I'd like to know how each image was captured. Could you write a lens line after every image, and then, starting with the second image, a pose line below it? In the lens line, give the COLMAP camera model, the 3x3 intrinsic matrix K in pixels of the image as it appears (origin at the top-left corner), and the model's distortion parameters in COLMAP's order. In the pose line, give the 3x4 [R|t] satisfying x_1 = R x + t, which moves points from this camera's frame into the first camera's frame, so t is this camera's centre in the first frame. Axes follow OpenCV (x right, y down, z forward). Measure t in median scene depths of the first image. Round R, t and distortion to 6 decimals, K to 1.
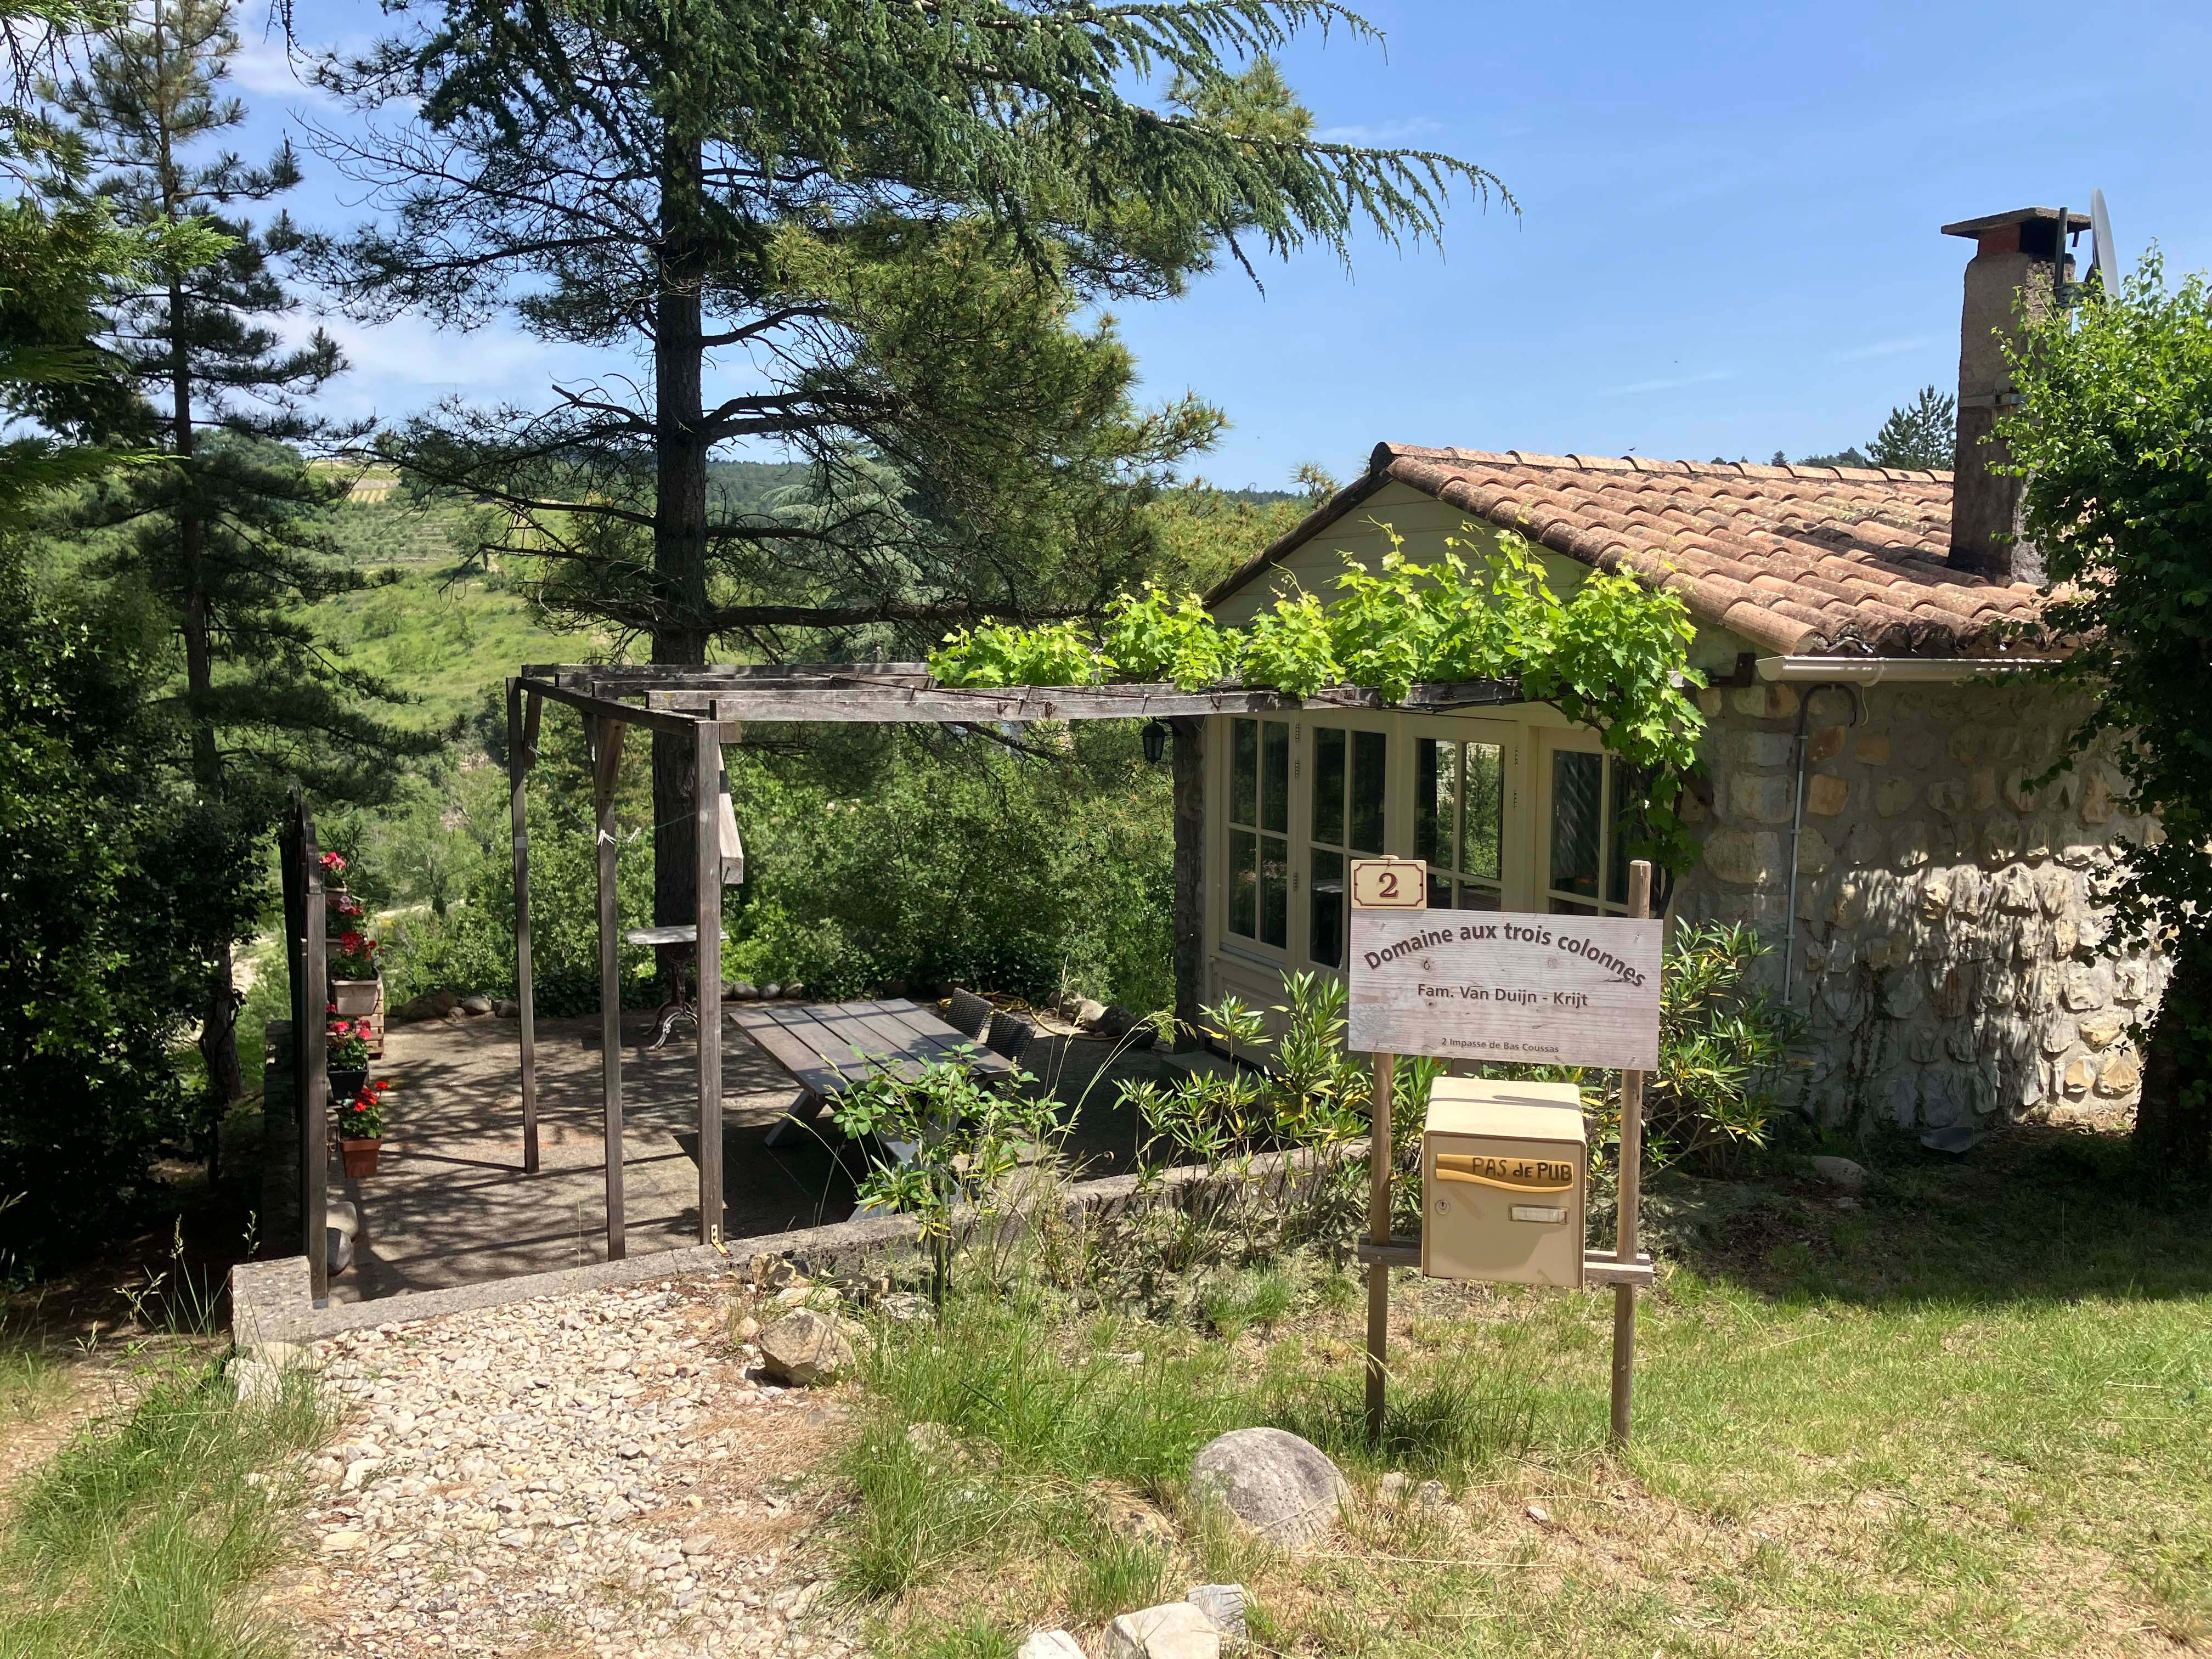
lens RADIAL K [[1813.1, 0, 1106.6], [0, 1813.1, 816.1], [0, 0, 1]] dist [0.041009, -0.052512]
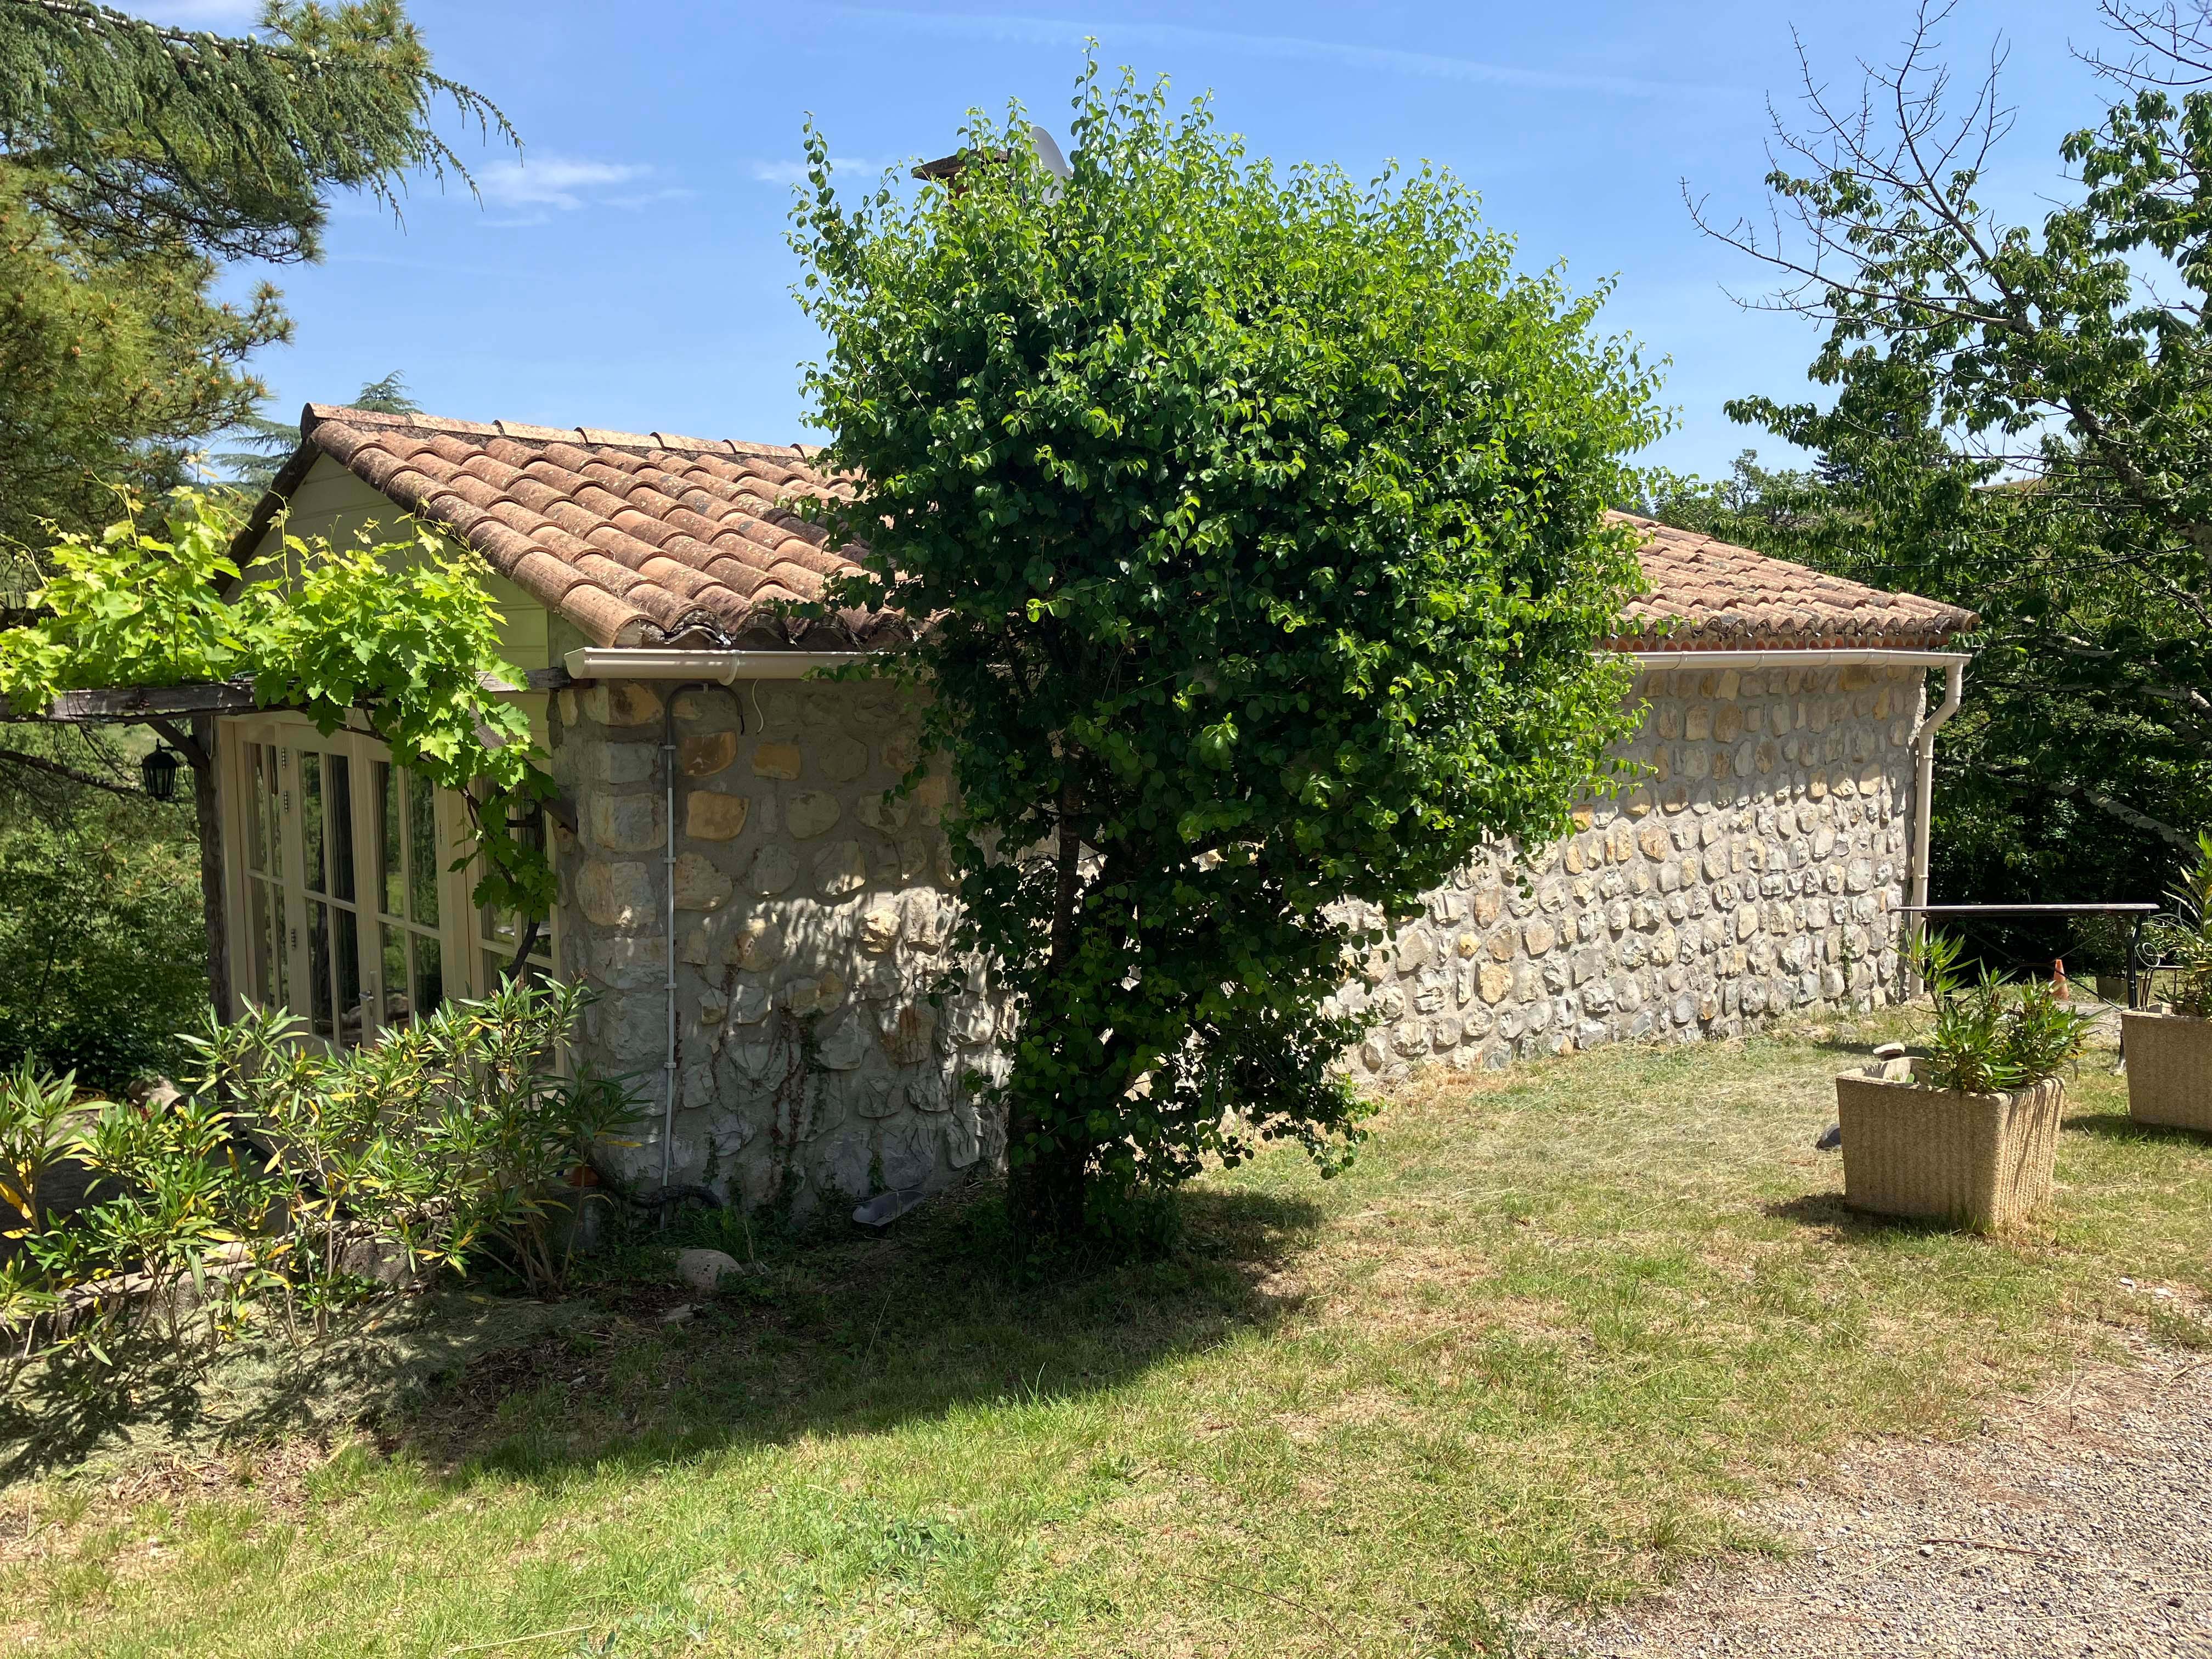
lens RADIAL K [[1813.1, 0, 1088.0], [0, 1813.1, 826.2], [0, 0, 1]] dist [0.041009, -0.052512]
pose [[0.967015, -0.040510, 0.251476, 0.339430], [0.042683, 0.999084, -0.003189, 0.003608], [-0.251116, 0.013818, 0.967858, 0.140590]]
